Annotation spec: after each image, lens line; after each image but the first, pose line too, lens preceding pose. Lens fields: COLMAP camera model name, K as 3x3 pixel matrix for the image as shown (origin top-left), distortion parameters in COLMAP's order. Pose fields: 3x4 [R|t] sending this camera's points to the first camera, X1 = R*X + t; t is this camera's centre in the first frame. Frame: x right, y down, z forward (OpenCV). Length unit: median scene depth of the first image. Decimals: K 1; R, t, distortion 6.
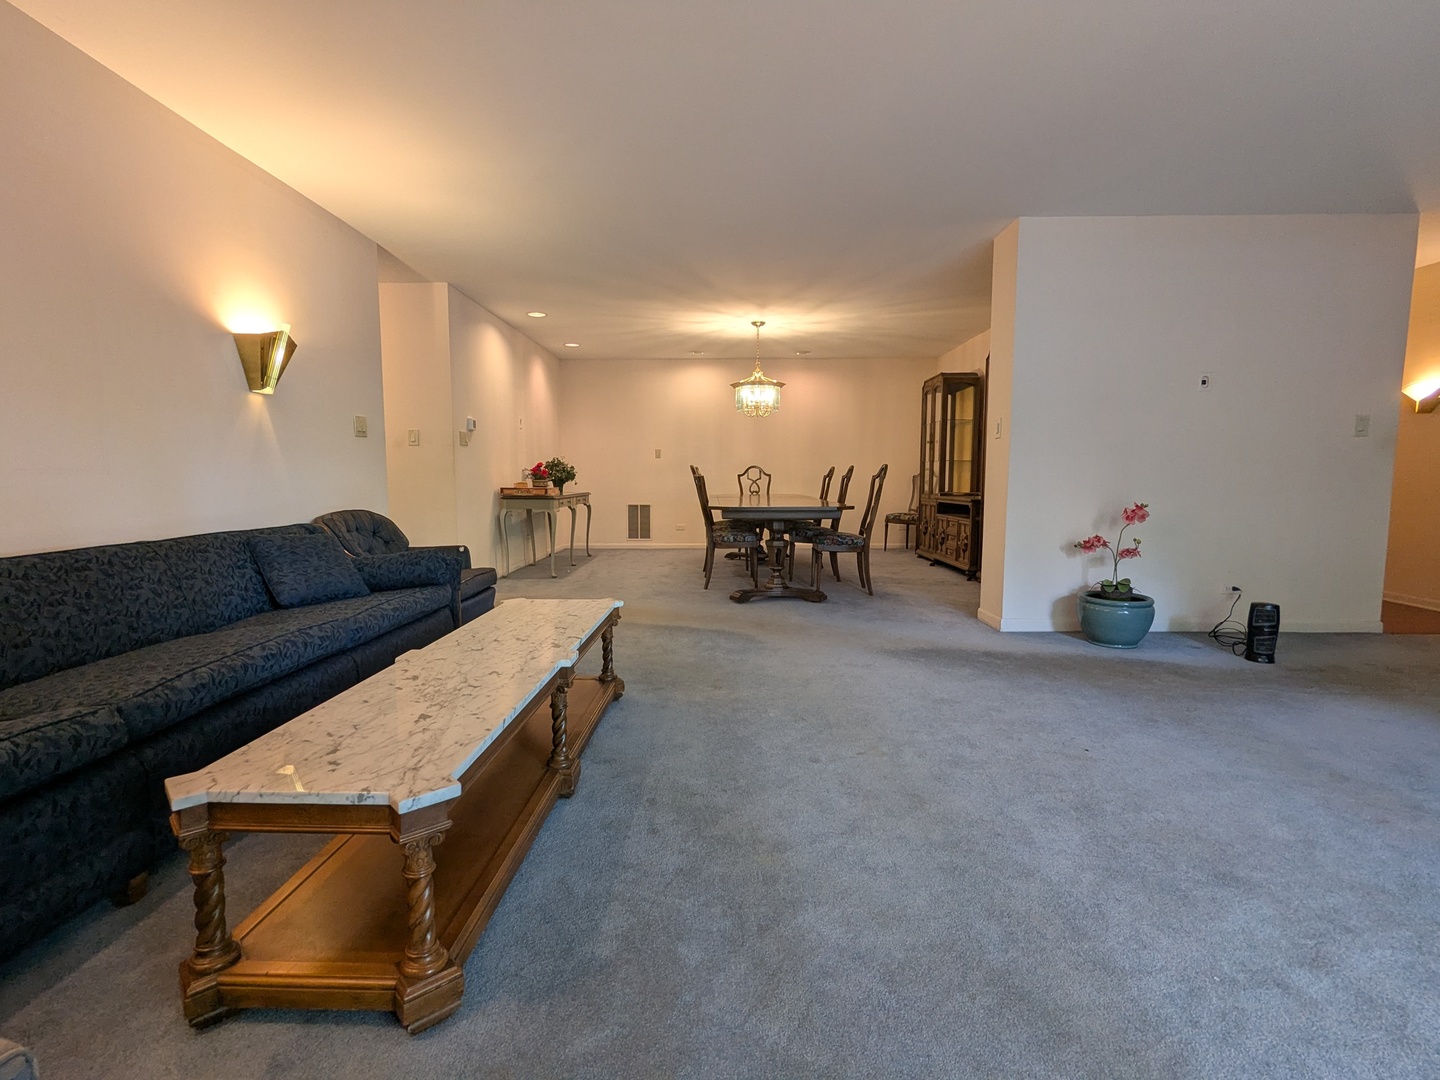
lens RADIAL K [[683.7, 0, 718.5], [0, 683.7, 542.4], [0, 0, 1]] dist [-0.002077, 0.001982]
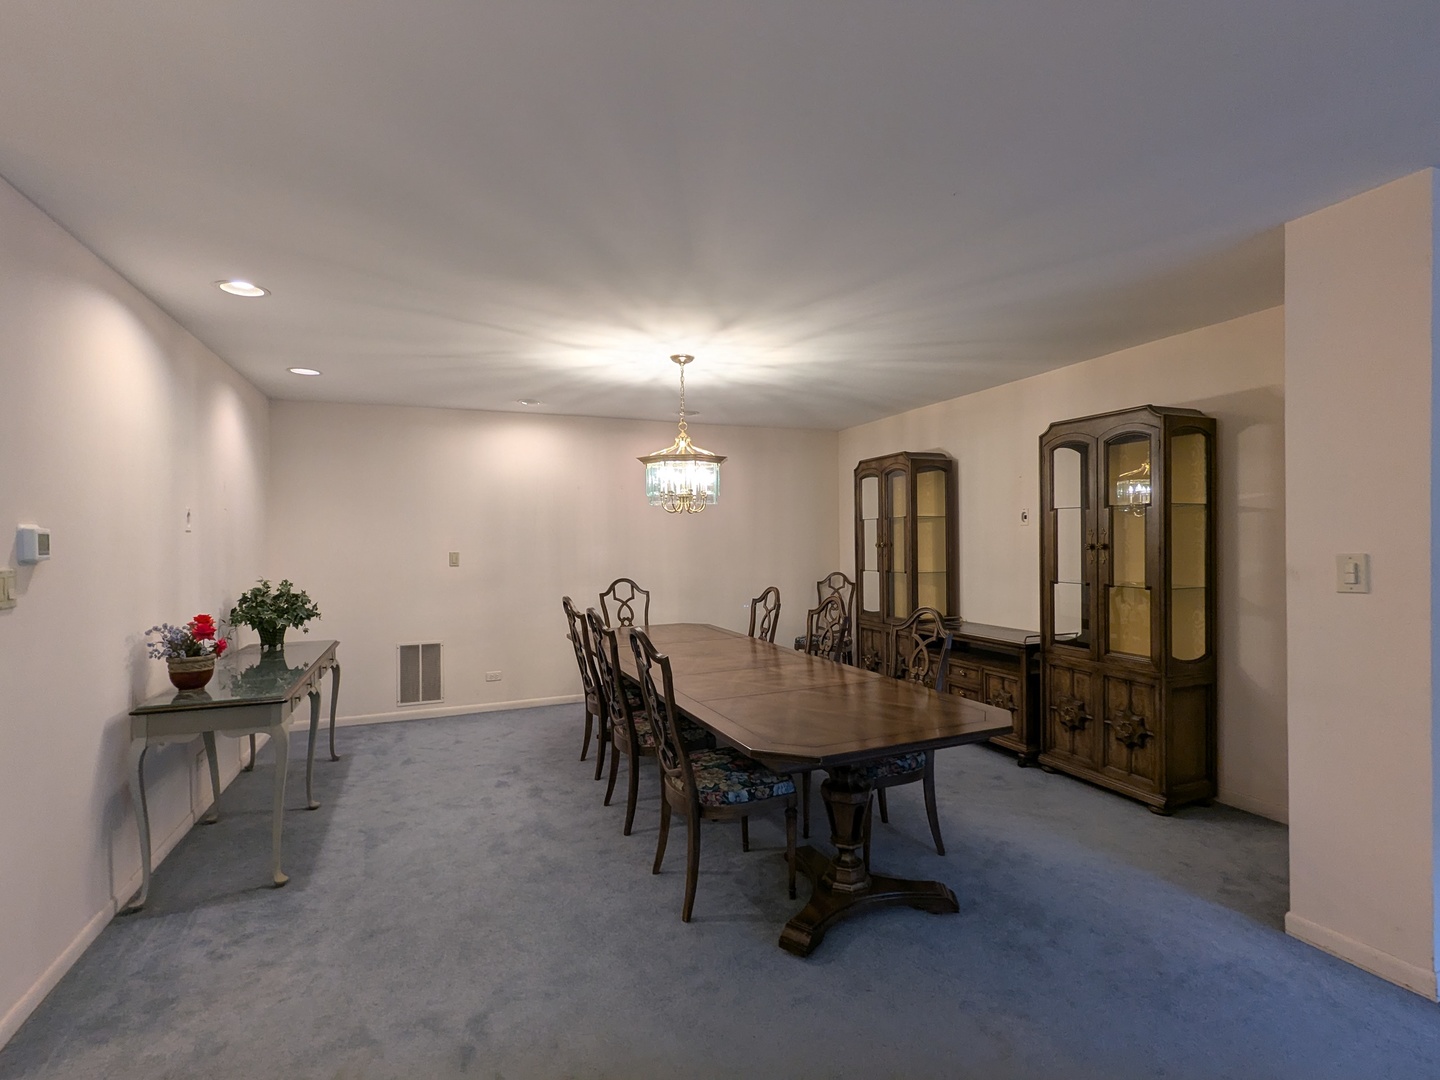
lens RADIAL K [[683.7, 0, 722.3], [0, 683.7, 540.1], [0, 0, 1]] dist [-0.002077, 0.001982]
pose [[0.918981, -0.010516, 0.394161, -0.127167], [0.048594, 0.995044, -0.086750, -0.095749], [-0.391295, 0.098876, 0.914938, 0.398709]]
